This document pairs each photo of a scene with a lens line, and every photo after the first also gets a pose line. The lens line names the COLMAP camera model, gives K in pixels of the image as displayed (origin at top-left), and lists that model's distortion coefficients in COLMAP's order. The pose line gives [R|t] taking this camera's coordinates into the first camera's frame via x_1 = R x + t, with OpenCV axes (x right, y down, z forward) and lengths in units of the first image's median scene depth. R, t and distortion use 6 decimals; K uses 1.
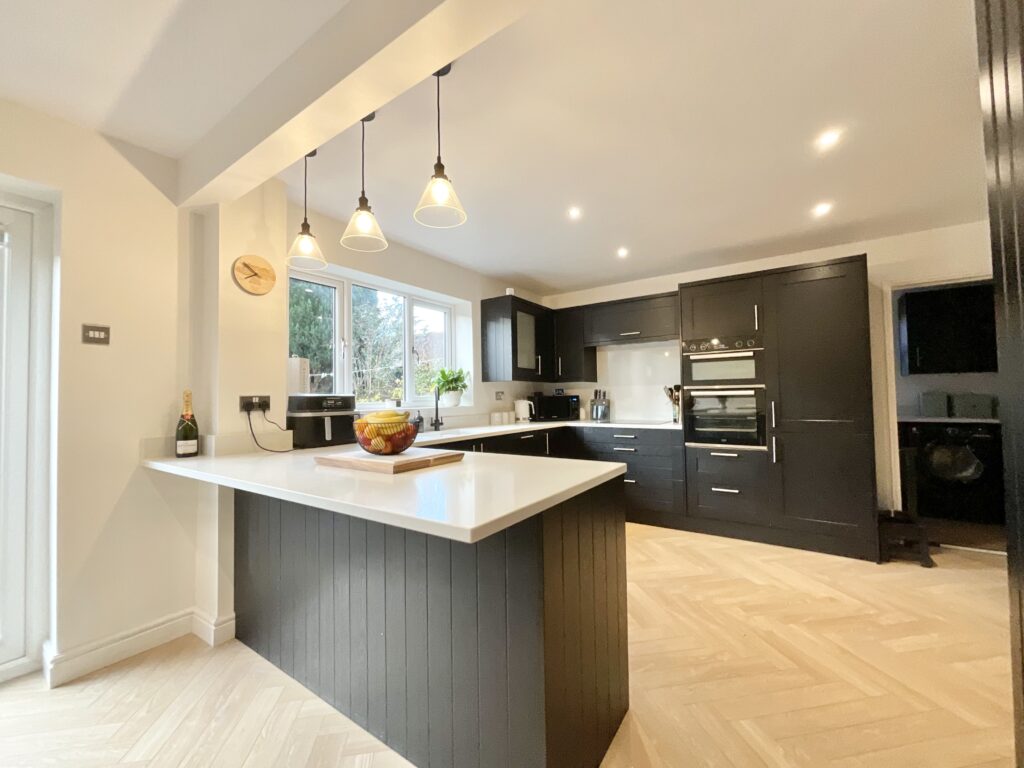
lens RADIAL K [[416.2, 0, 512.0], [0, 416.2, 384.0], [0, 0, 1]] dist [-0.002867, -0.000125]
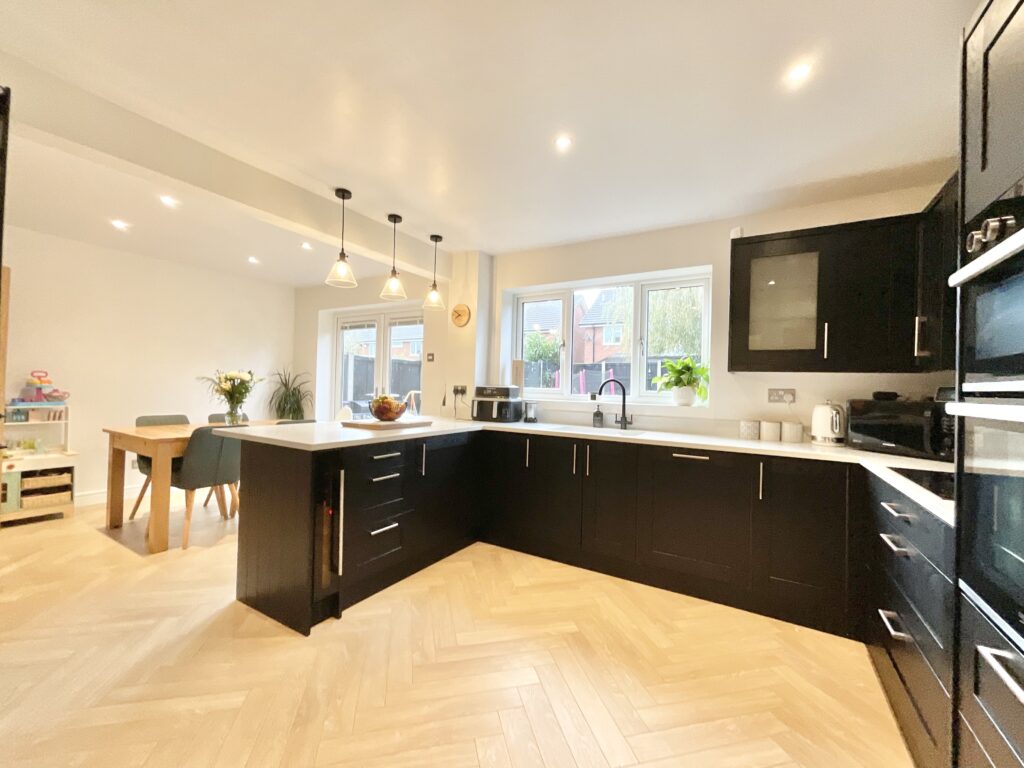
lens RADIAL K [[414.6, 0, 512.0], [0, 414.6, 384.0], [0, 0, 1]] dist [-0.000742, -0.005949]
pose [[0.061208, 0.010771, -0.998067, 1.185714], [0.004331, 0.999929, 0.011056, 0.003666], [0.998116, -0.004999, 0.061157, 1.177485]]
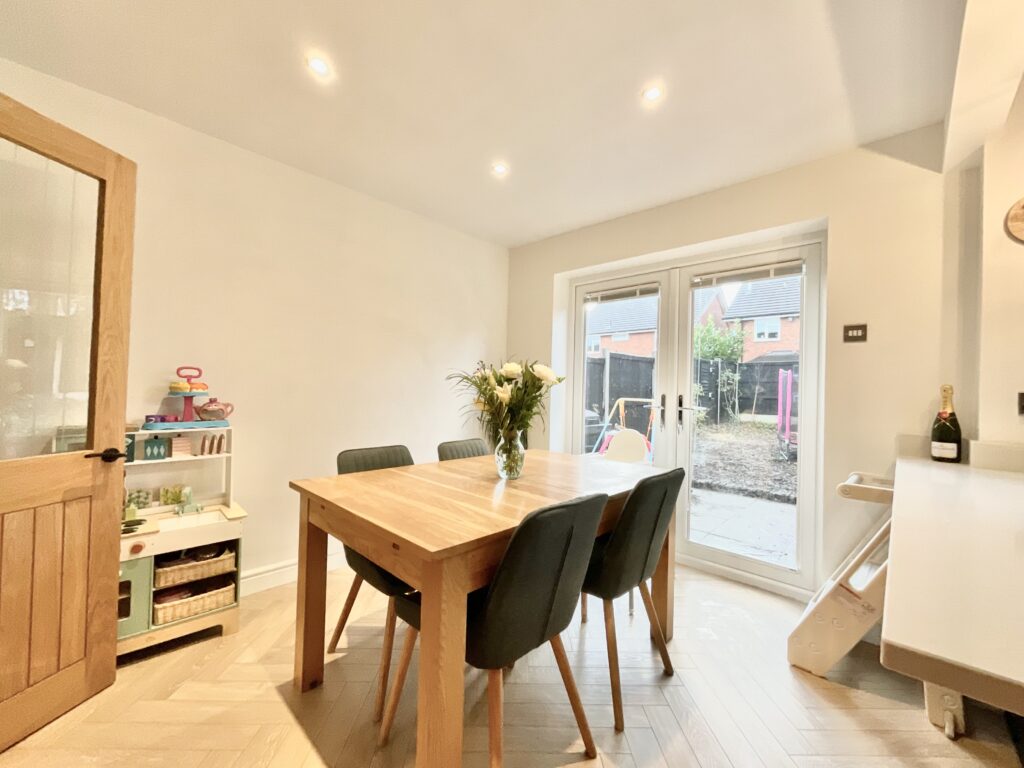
lens RADIAL K [[416.2, 0, 512.0], [0, 416.2, 384.0], [0, 0, 1]] dist [-0.002867, -0.000125]
pose [[-0.178385, 0.004142, -0.983952, 0.219766], [0.008590, 0.999960, 0.002652, 0.004507], [0.983923, -0.007979, -0.178413, 0.270730]]
